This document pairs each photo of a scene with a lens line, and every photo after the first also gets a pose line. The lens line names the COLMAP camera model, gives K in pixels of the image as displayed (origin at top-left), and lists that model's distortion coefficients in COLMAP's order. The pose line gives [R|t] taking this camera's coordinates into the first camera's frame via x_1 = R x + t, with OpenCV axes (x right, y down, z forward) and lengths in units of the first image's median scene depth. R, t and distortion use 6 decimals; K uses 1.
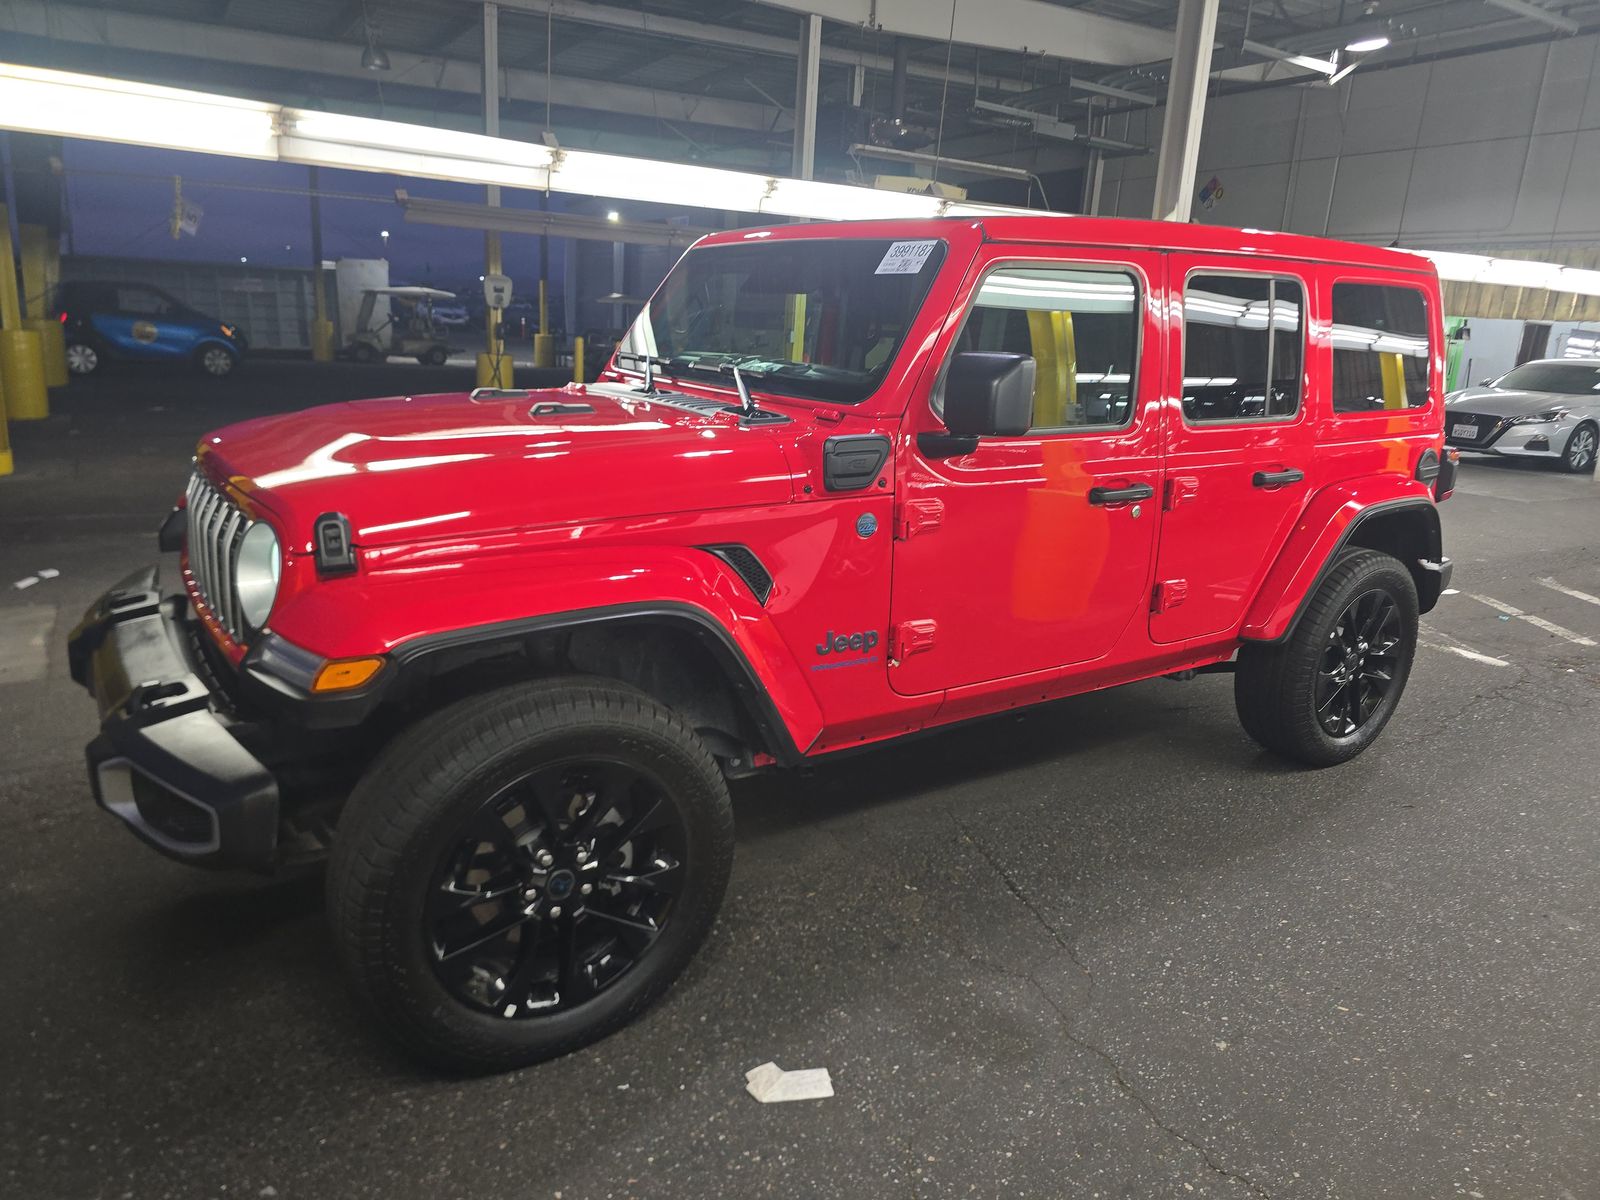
lens RADIAL K [[1085.5, 0, 800.0], [0, 1085.5, 600.0], [0, 0, 1]] dist [0.069974, -0.069734]
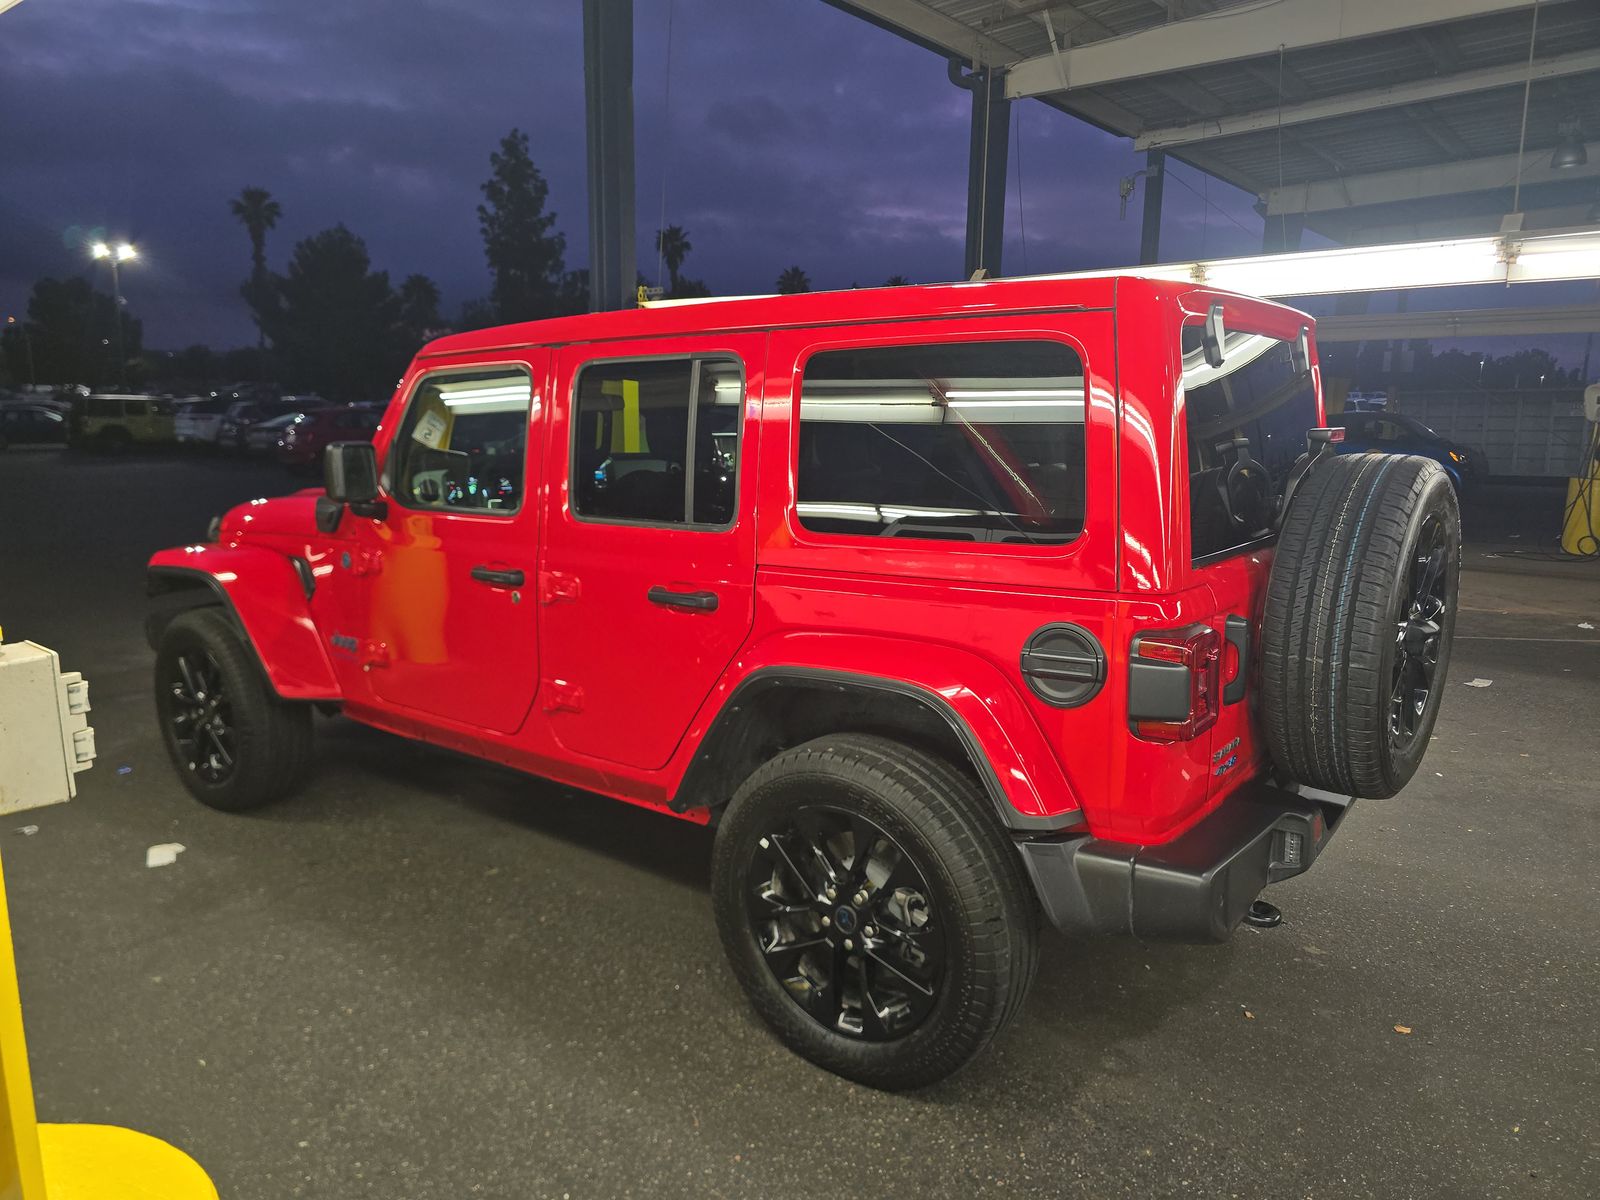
lens RADIAL K [[1085.5, 0, 800.0], [0, 1085.5, 600.0], [0, 0, 1]] dist [0.069974, -0.069734]
pose [[0.305641, 0.129016, -0.943366, 1.276627], [-0.222399, 0.973044, 0.061020, -0.195720], [0.925809, 0.191153, 0.326095, 0.854011]]
